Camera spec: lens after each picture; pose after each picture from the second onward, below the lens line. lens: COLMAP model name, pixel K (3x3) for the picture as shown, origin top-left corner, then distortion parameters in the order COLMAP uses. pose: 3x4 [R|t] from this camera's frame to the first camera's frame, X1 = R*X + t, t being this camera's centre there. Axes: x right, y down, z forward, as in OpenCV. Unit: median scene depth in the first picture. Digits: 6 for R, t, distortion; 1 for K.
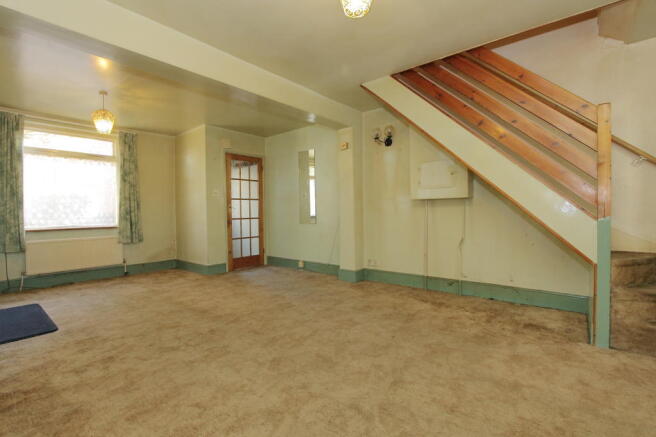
lens RADIAL K [[302.7, 0, 328.0], [0, 302.7, 218.5], [0, 0, 1]] dist [-0.024179, 0.000227]
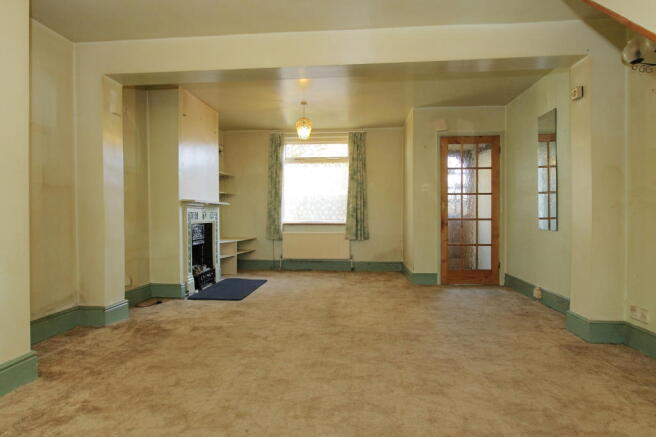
lens RADIAL K [[363.6, 0, 328.0], [0, 363.6, 218.5], [0, 0, 1]] dist [-0.022726, 0.000689]
pose [[0.557784, 0.024069, -0.829637, 0.325152], [-0.025820, 0.999599, 0.011640, -0.003450], [0.829584, 0.014929, 0.558182, 0.232544]]
